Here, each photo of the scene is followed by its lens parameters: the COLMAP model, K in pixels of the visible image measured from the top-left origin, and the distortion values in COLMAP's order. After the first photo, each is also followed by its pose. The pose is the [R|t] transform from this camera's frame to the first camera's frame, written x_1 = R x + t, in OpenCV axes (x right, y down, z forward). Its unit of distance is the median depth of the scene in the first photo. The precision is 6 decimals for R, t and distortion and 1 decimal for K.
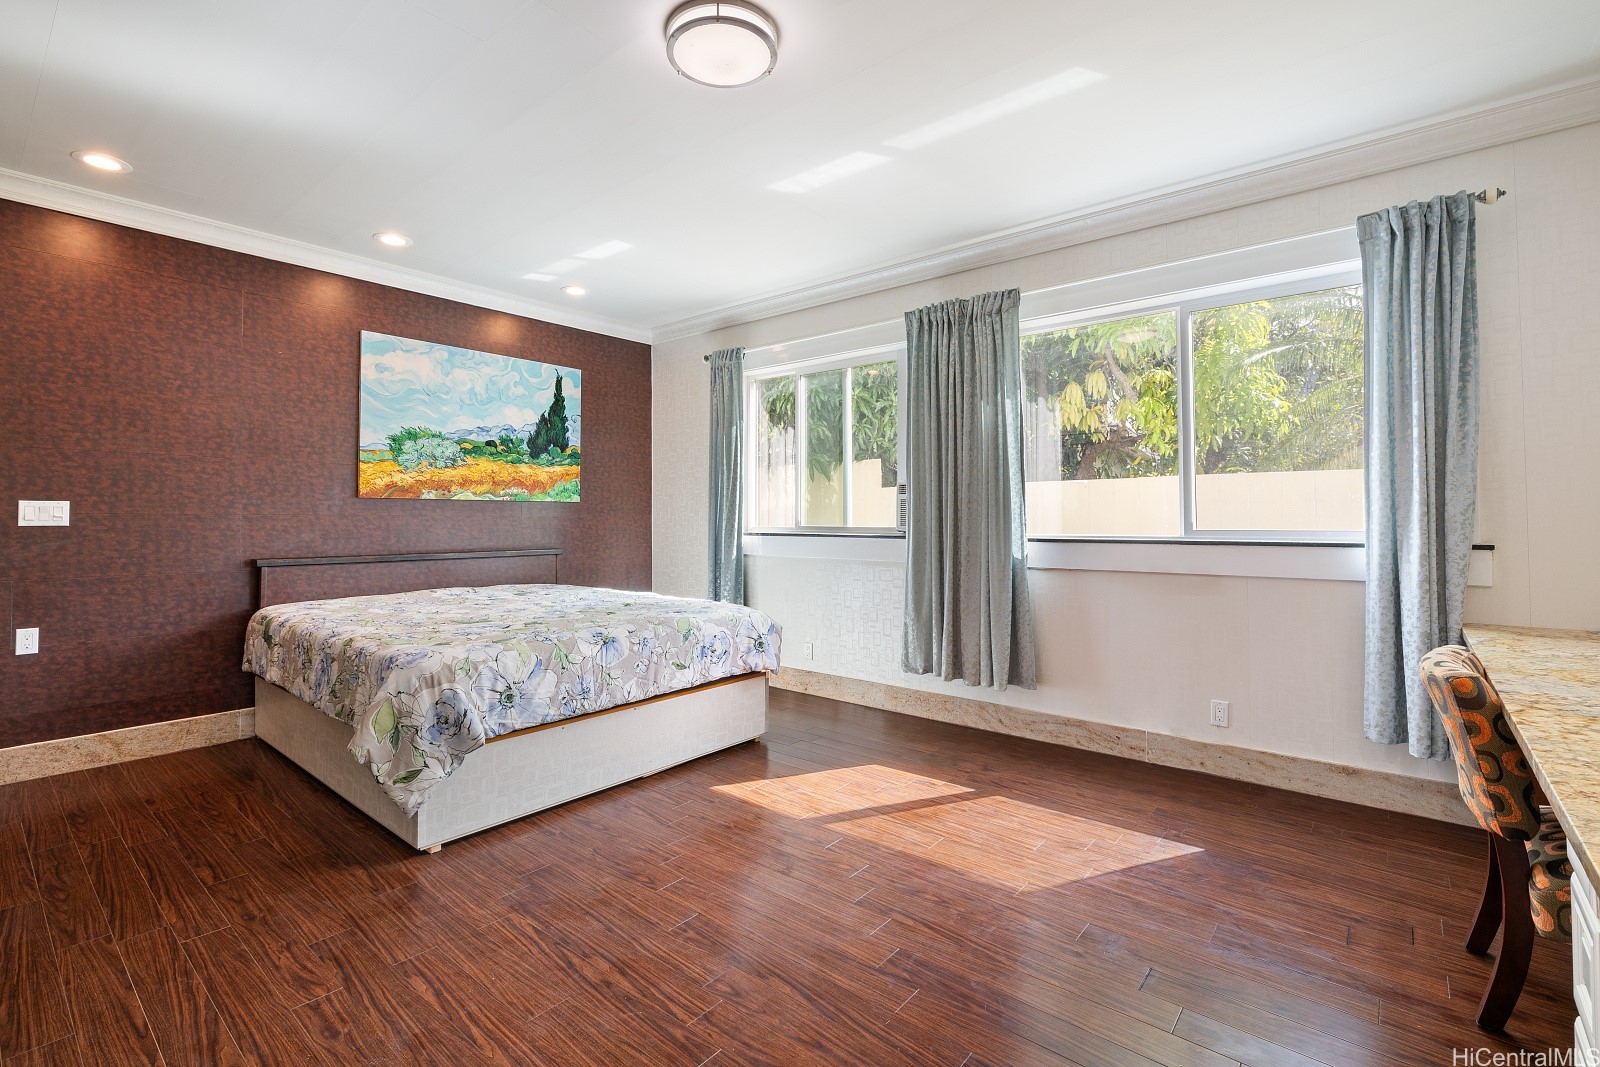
lens RADIAL K [[720.2, 0, 798.0], [0, 720.2, 523.9], [0, 0, 1]] dist [-0.000242, 0.000037]
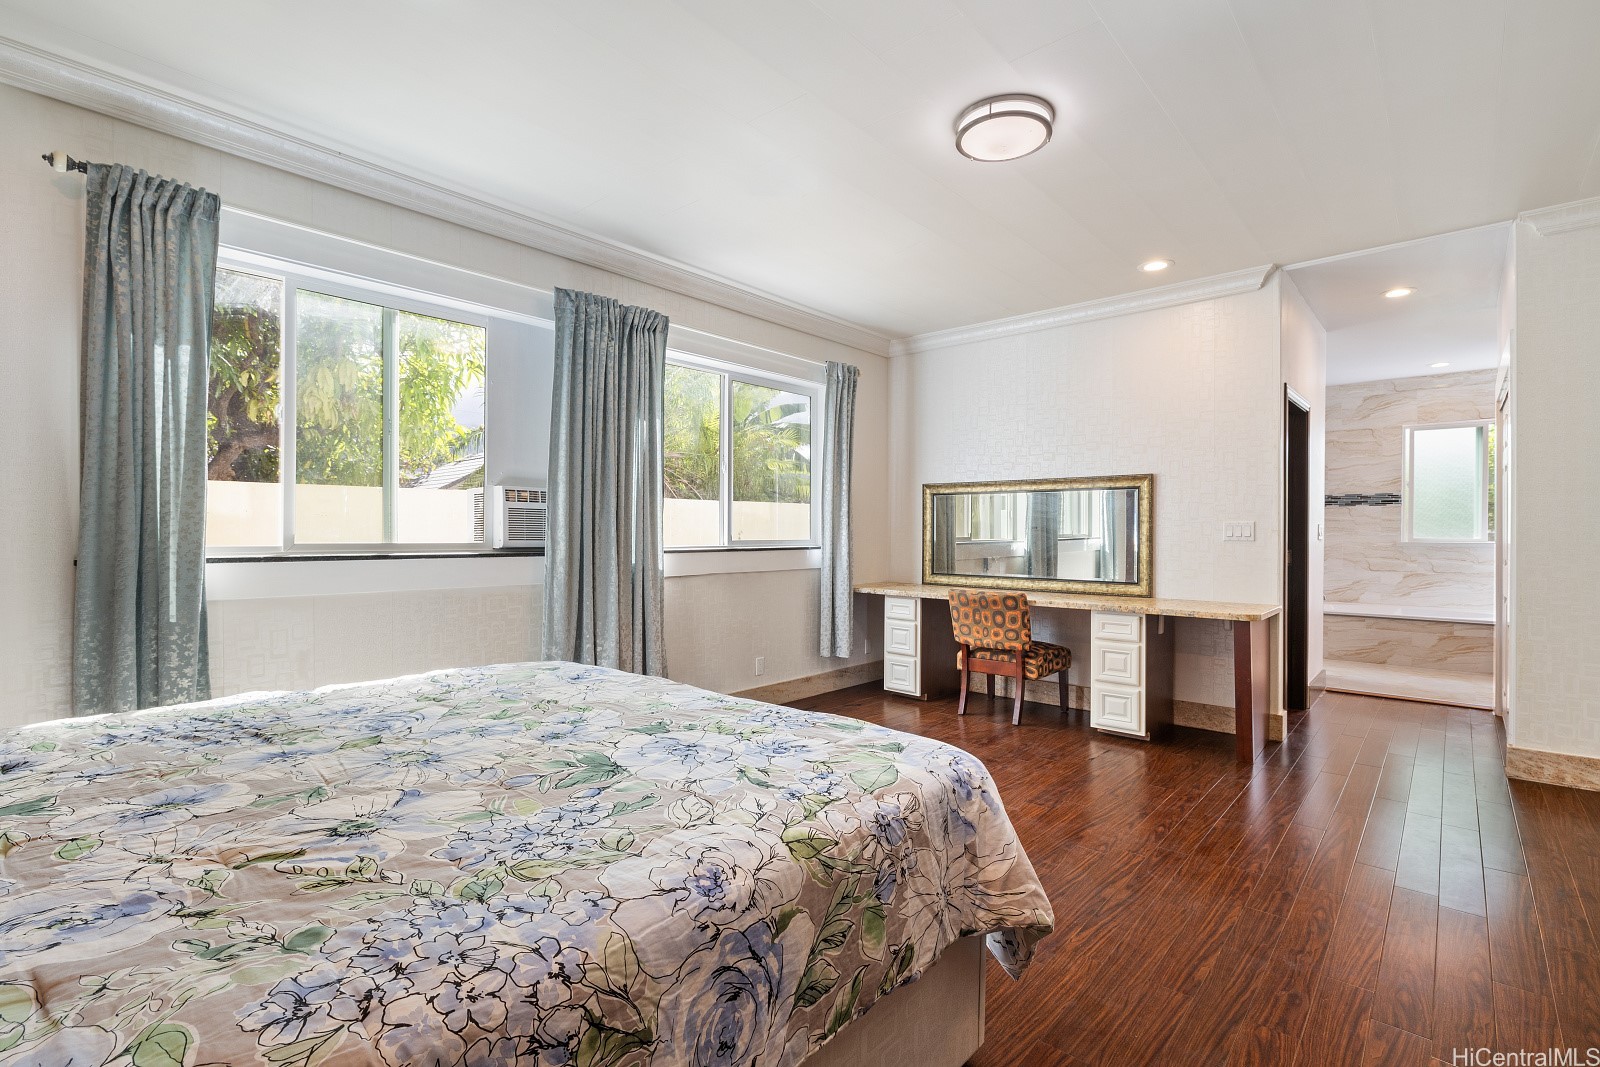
lens RADIAL K [[762.2, 0, 801.4], [0, 762.2, 527.7], [0, 0, 1]] dist [0.003759, 0.000225]
pose [[0.026684, -0.009983, 0.999594, -0.822566], [-0.013321, 0.999858, 0.010341, -0.028982], [-0.999555, -0.013592, 0.026547, 0.766730]]
